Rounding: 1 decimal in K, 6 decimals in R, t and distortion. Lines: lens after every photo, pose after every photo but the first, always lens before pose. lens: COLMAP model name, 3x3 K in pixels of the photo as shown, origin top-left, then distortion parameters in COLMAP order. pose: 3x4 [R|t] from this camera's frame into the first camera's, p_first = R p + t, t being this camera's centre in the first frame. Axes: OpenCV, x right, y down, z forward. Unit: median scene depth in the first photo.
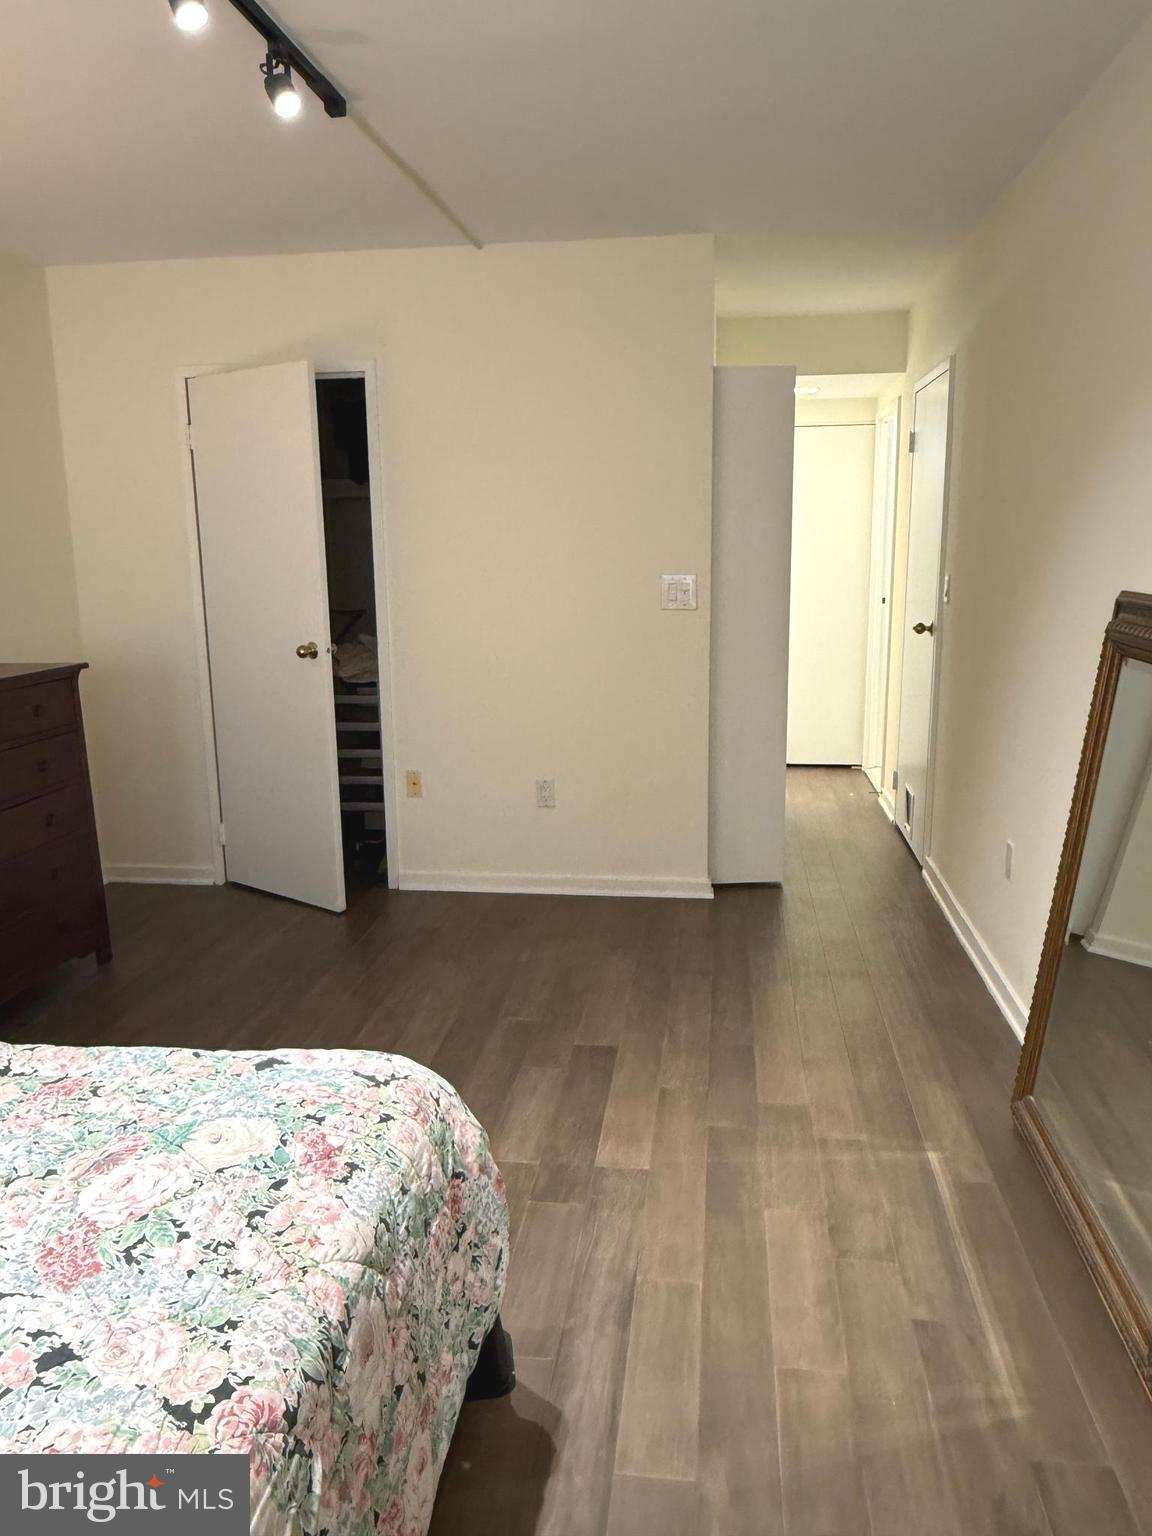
lens RADIAL K [[1129.5, 0, 576.0], [0, 1129.5, 768.0], [0, 0, 1]] dist [-0.005795, 0.002389]
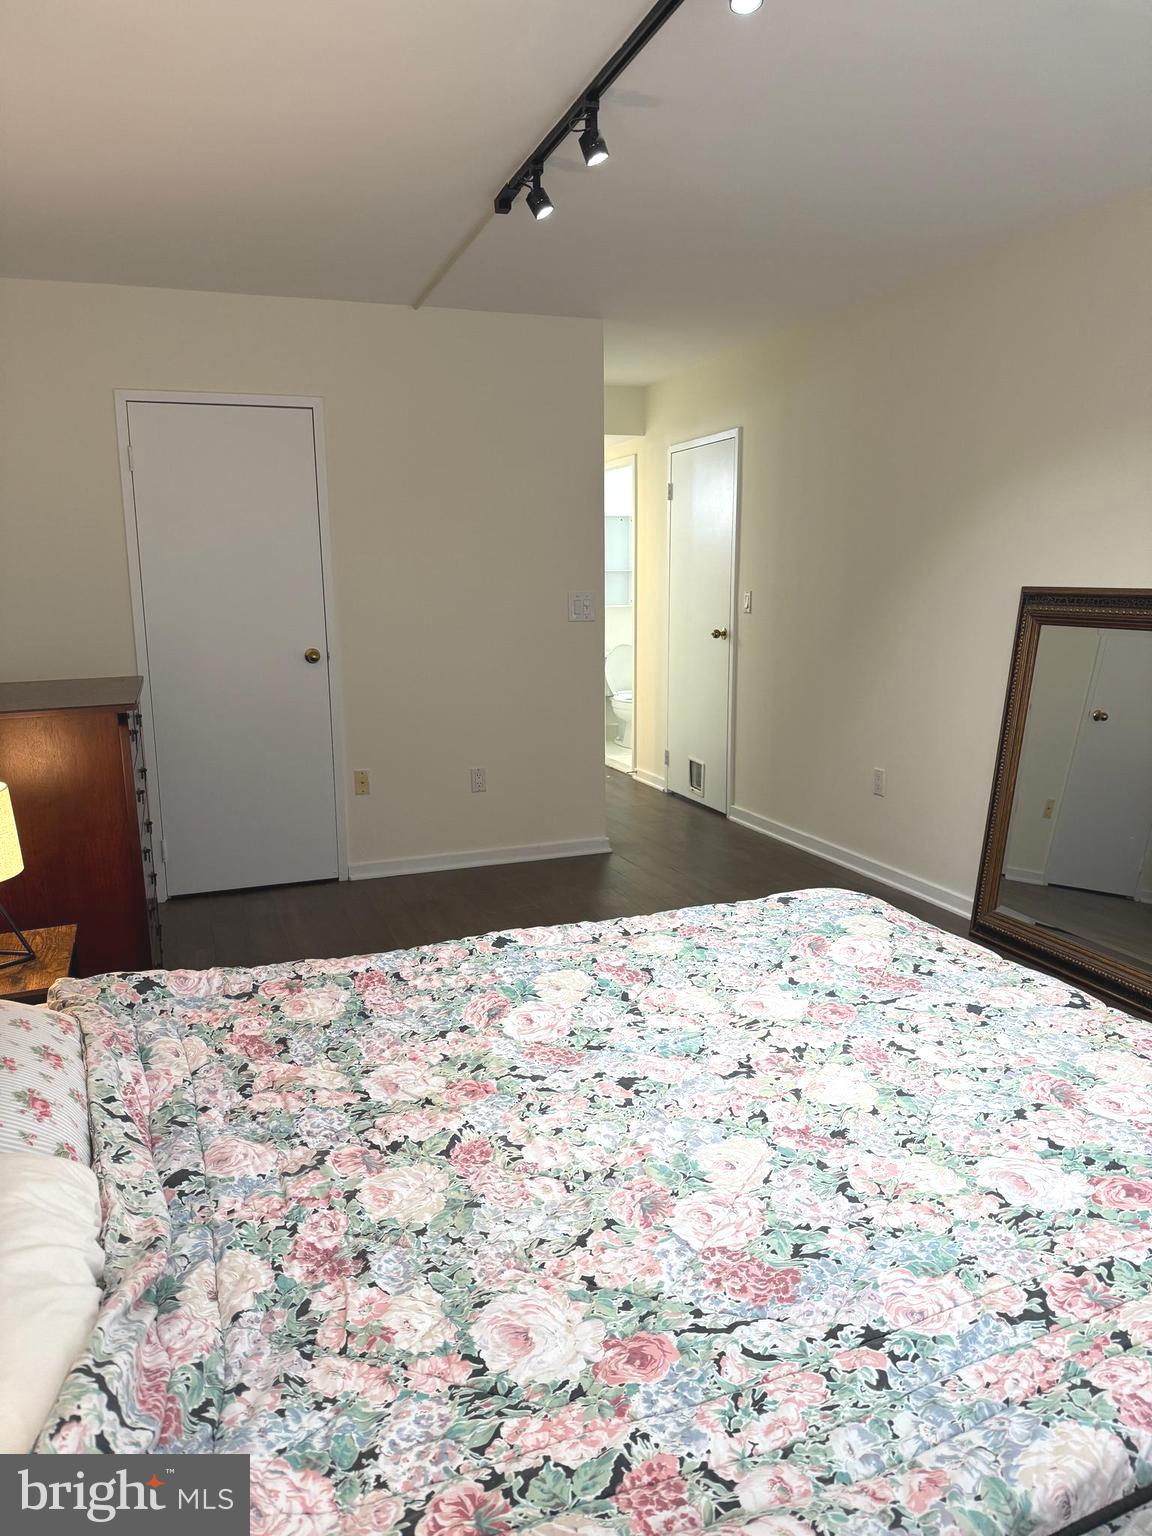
lens RADIAL K [[1089.1, 0, 576.5], [0, 1089.1, 789.8], [0, 0, 1]] dist [0.056181, -0.043763]
pose [[0.890047, -0.087484, 0.447395, -0.474847], [0.093261, 0.995600, 0.009146, 0.033640], [-0.446226, 0.033584, 0.894290, -0.063643]]
